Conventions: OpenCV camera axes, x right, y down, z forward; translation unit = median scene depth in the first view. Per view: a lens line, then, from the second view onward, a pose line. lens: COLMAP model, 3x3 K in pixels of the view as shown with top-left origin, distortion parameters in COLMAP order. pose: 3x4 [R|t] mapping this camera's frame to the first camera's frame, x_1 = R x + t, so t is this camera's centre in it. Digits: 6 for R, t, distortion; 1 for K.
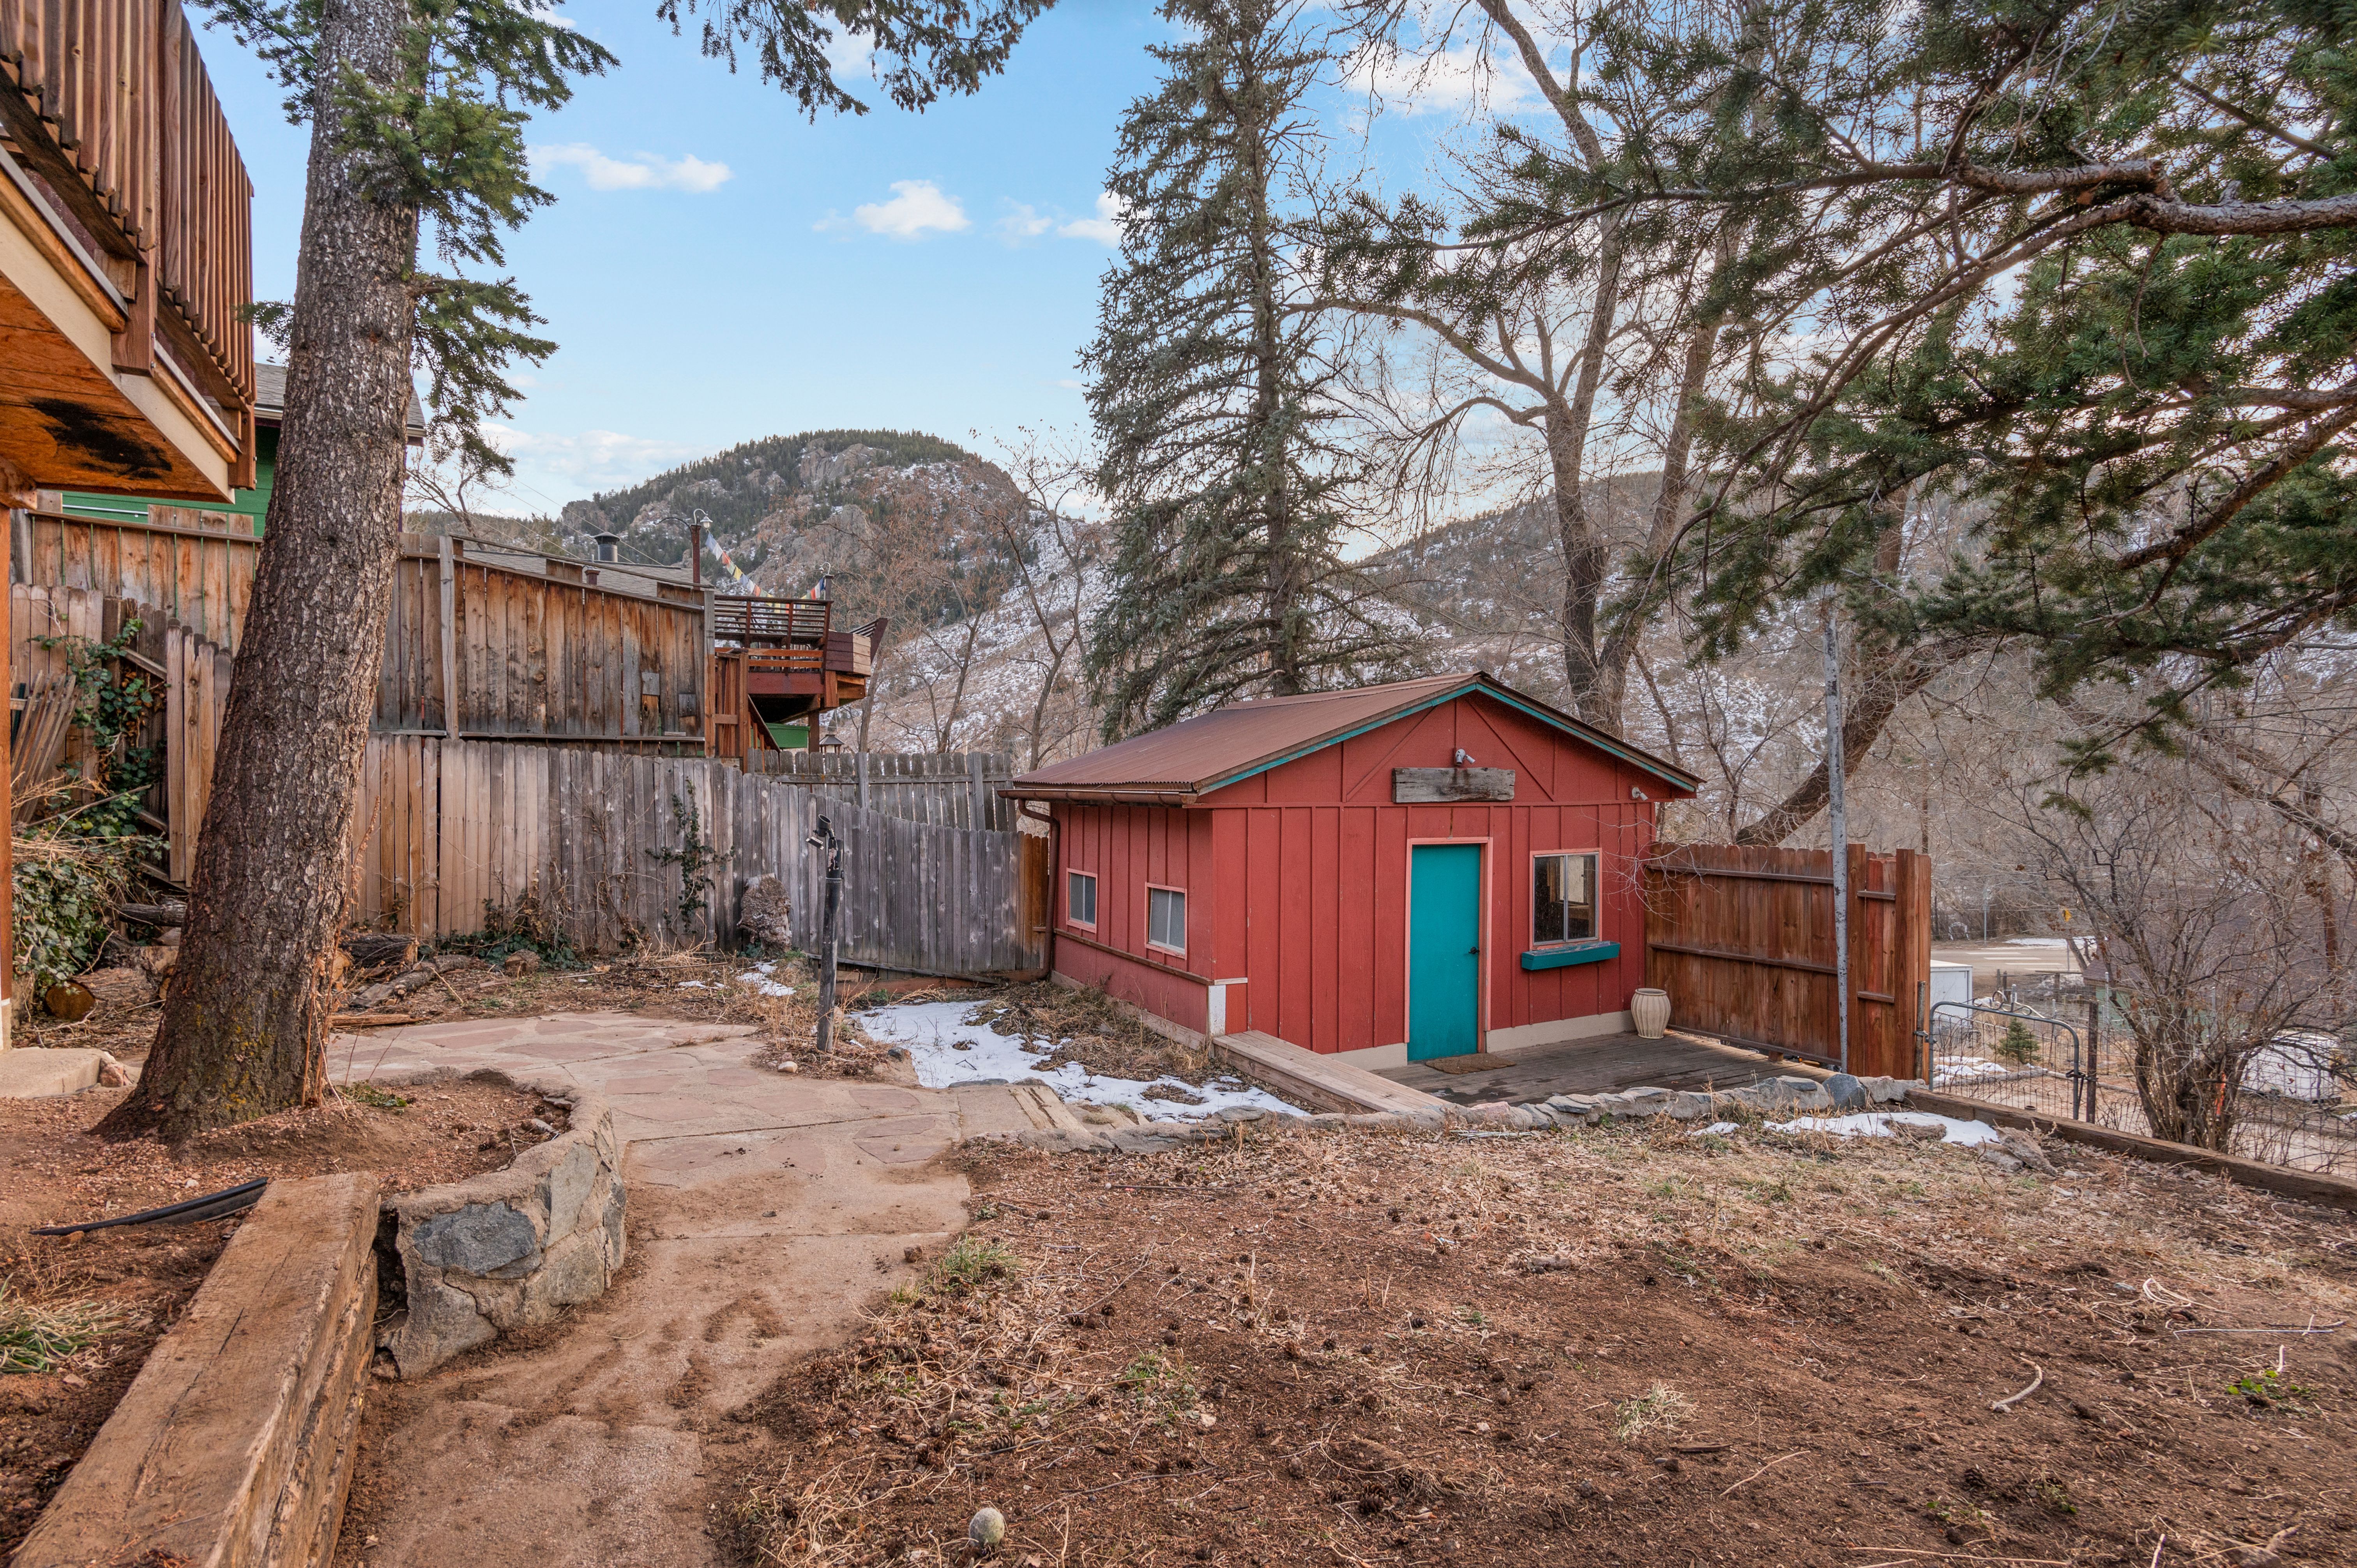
lens RADIAL K [[1158.9, 0, 1169.3], [0, 1158.9, 783.1], [0, 0, 1]] dist [-0.000293, -0.000384]
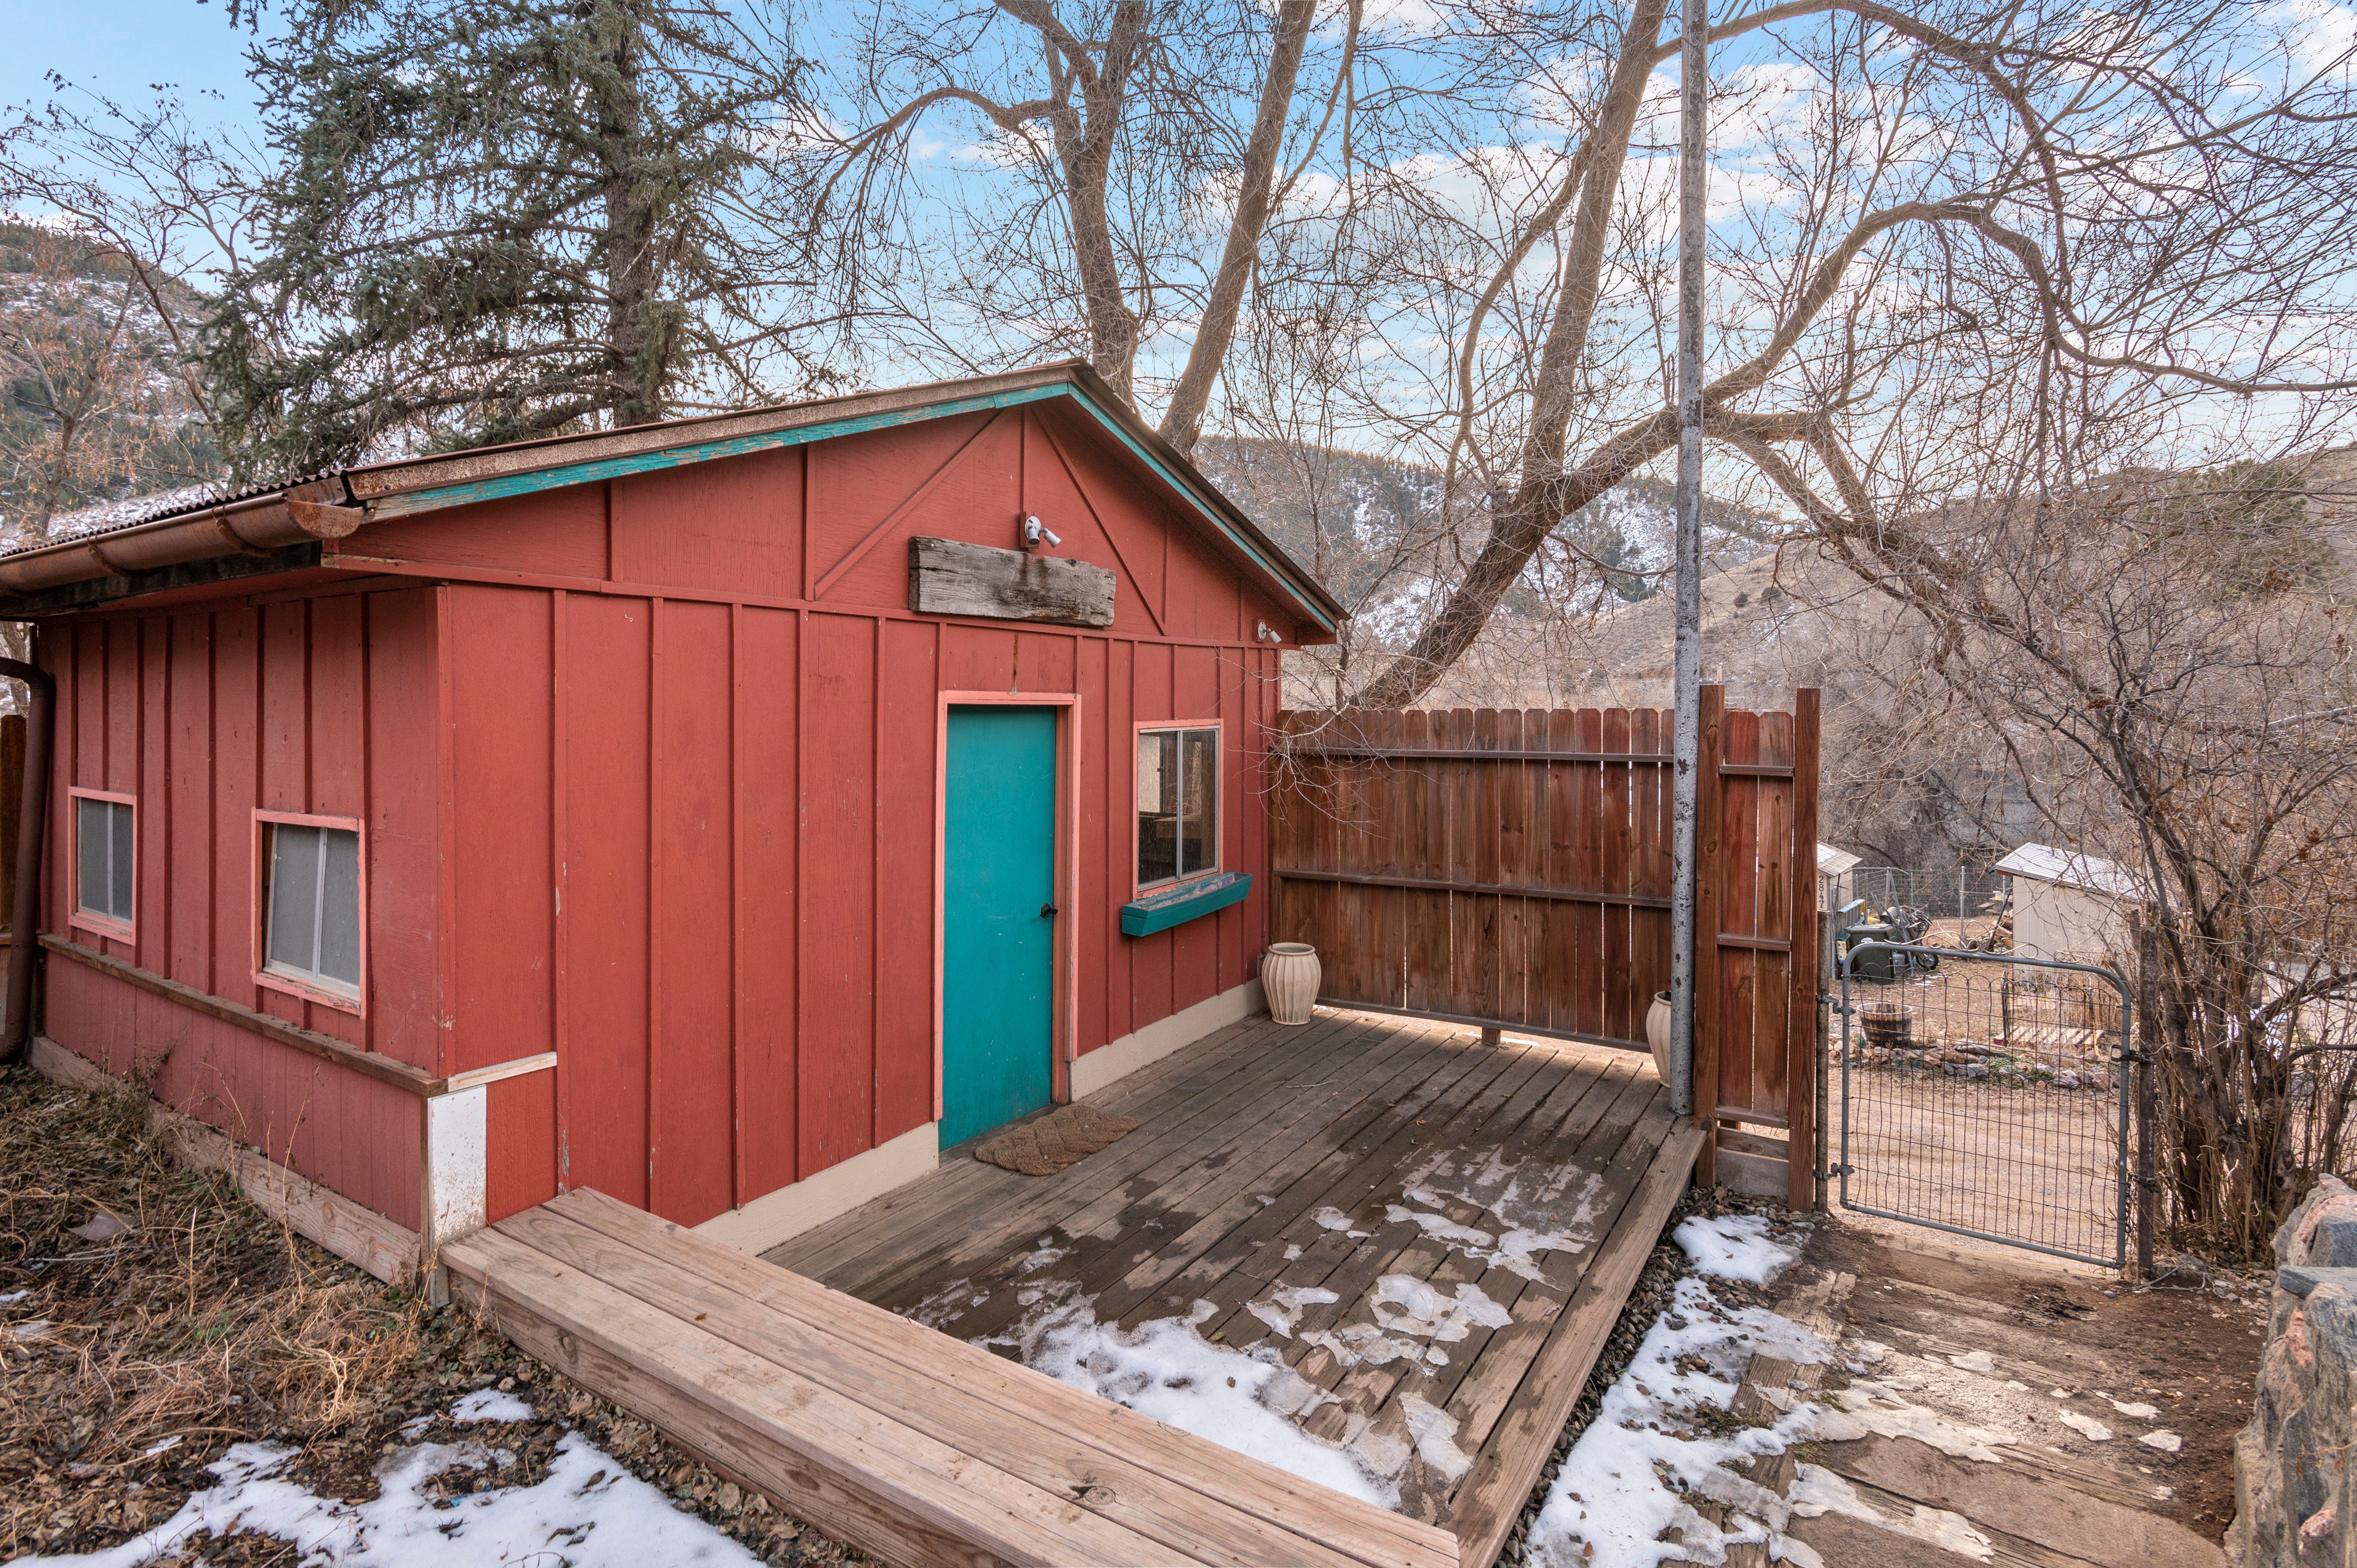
lens RADIAL K [[1175.9, 0, 1171.3], [0, 1175.9, 713.1], [0, 0, 1]] dist [-0.001625, -0.000019]
pose [[0.859647, -0.004029, 0.510872, 0.041939], [0.000461, 0.999975, 0.007111, 0.053754], [-0.510887, -0.005878, 0.859628, 0.538700]]
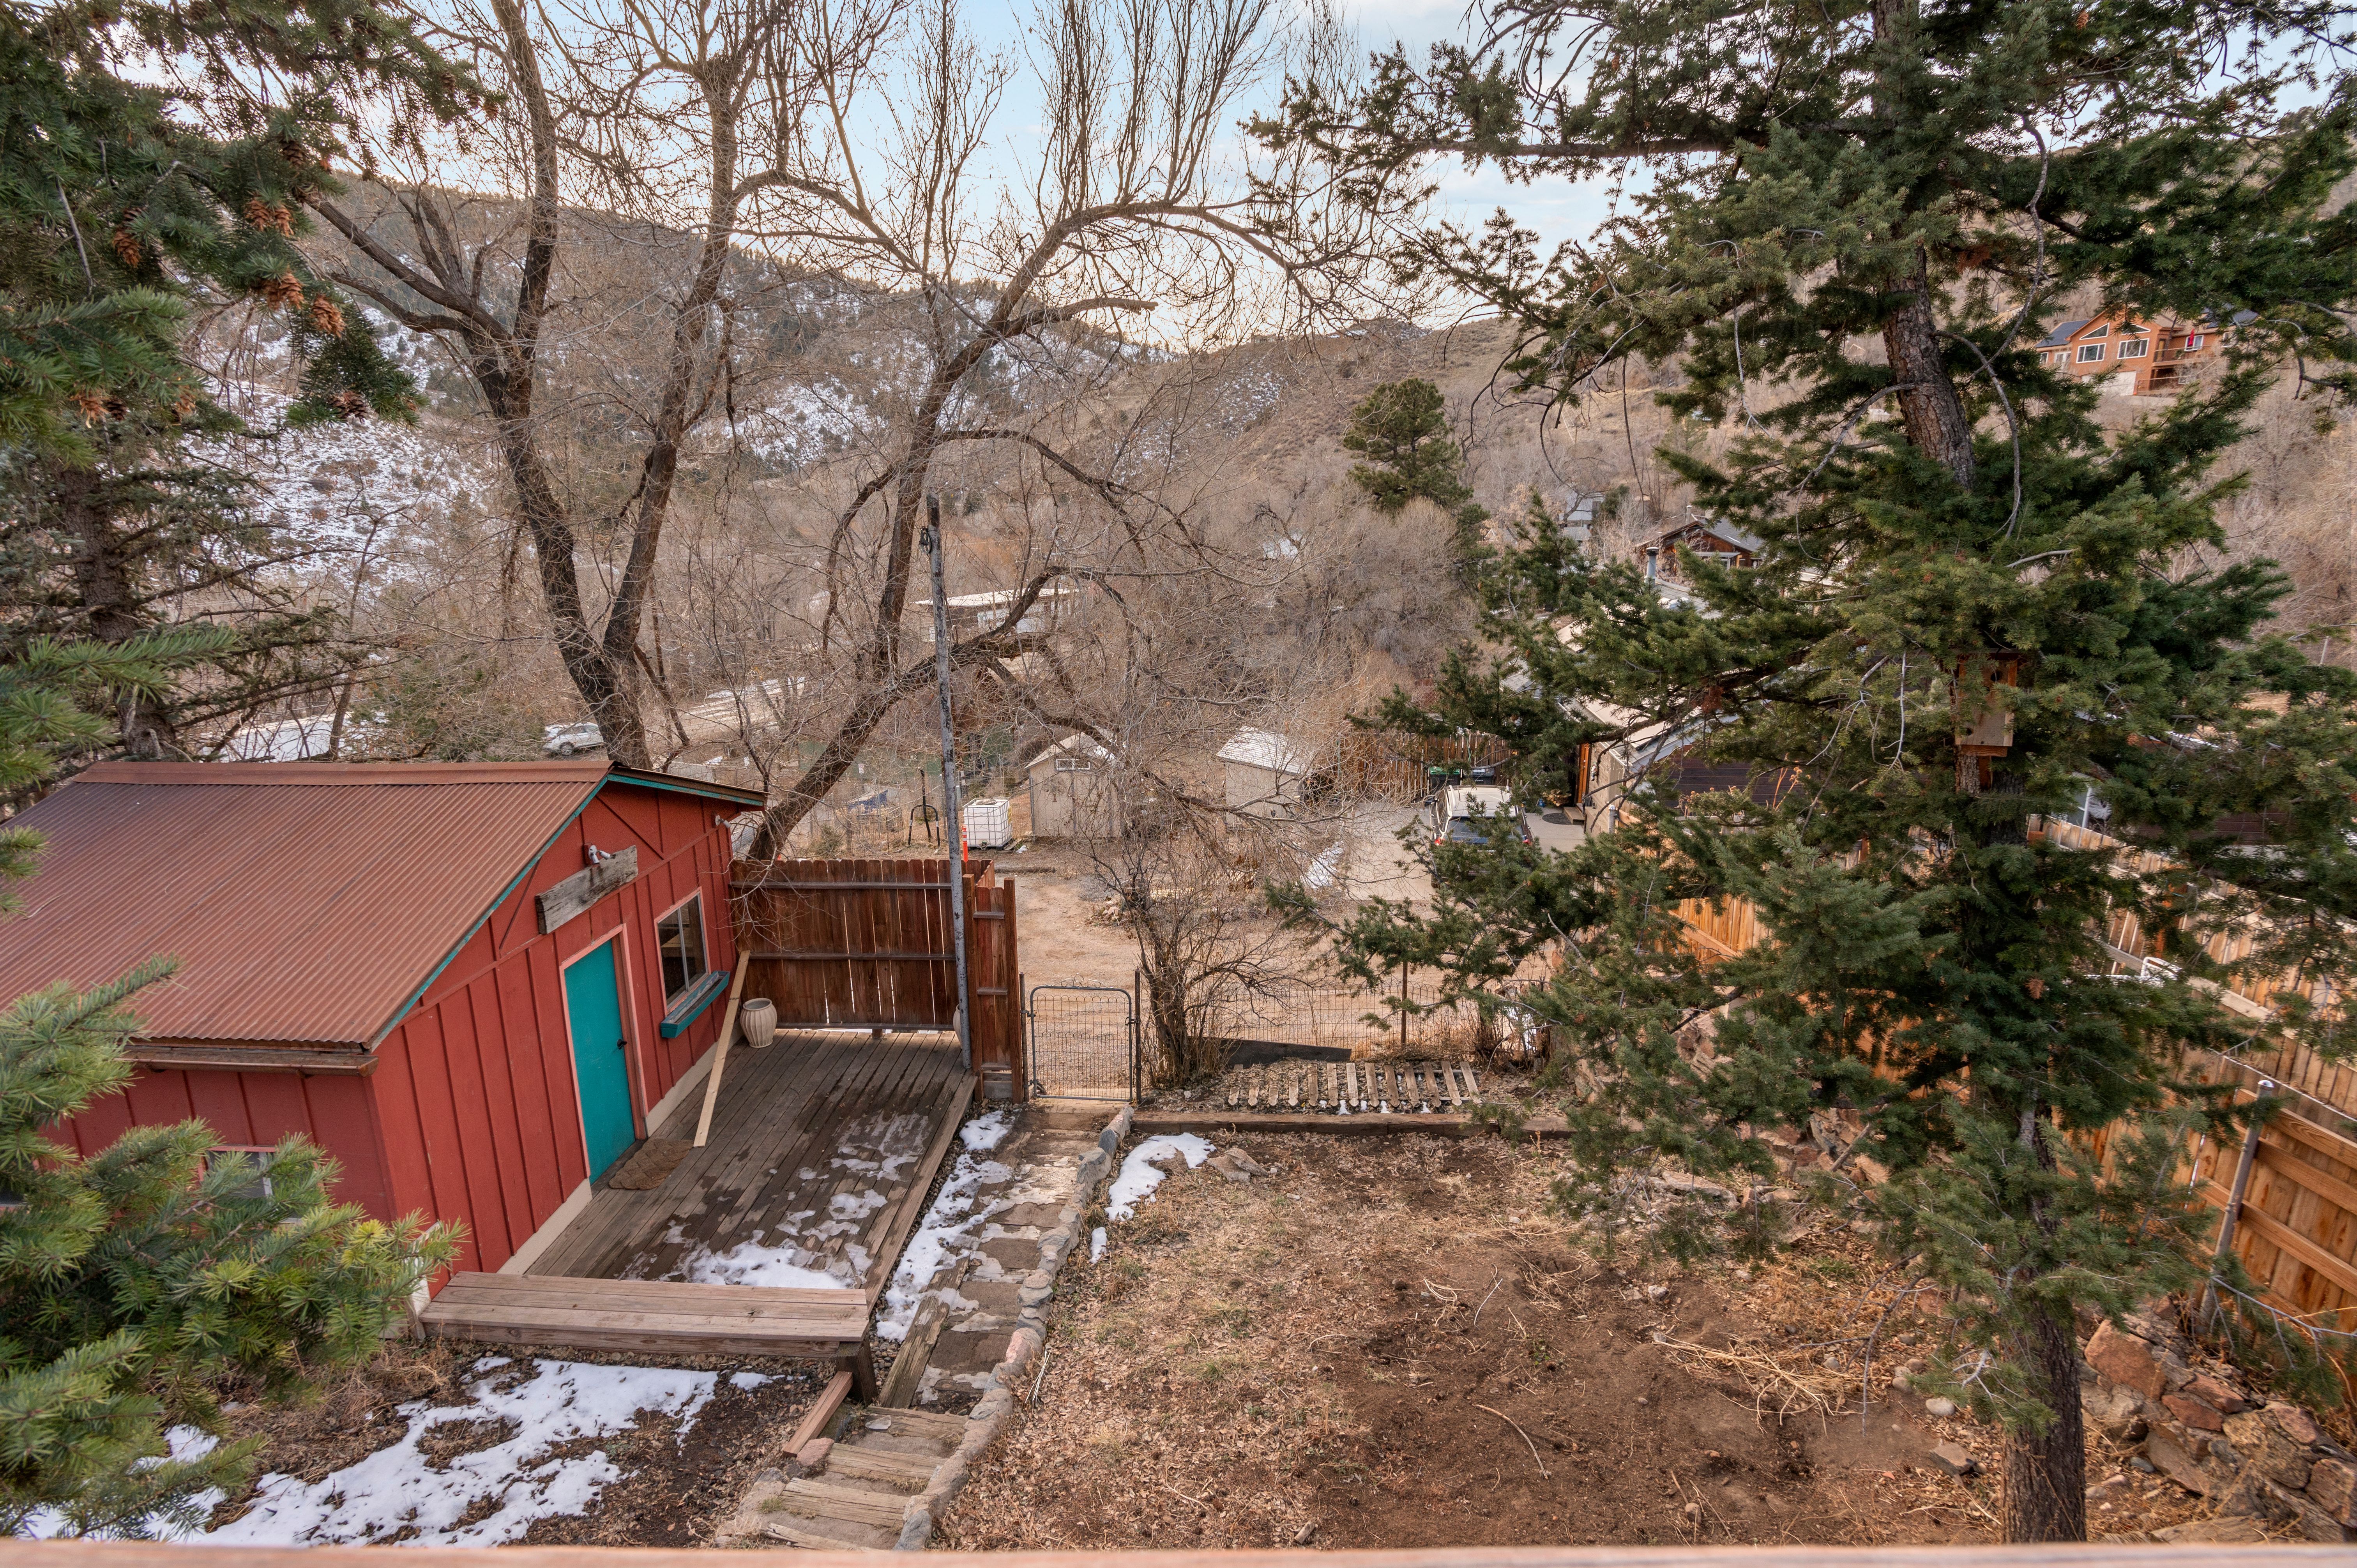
lens RADIAL K [[1156.3, 0, 1178.5], [0, 1156.3, 784.0], [0, 0, 1]] dist [-0.022413, -0.000017]
pose [[0.496305, -0.205731, 0.843419, -0.257844], [0.009818, 0.972783, 0.231509, -0.276327], [-0.868092, -0.106618, 0.484818, 0.200401]]
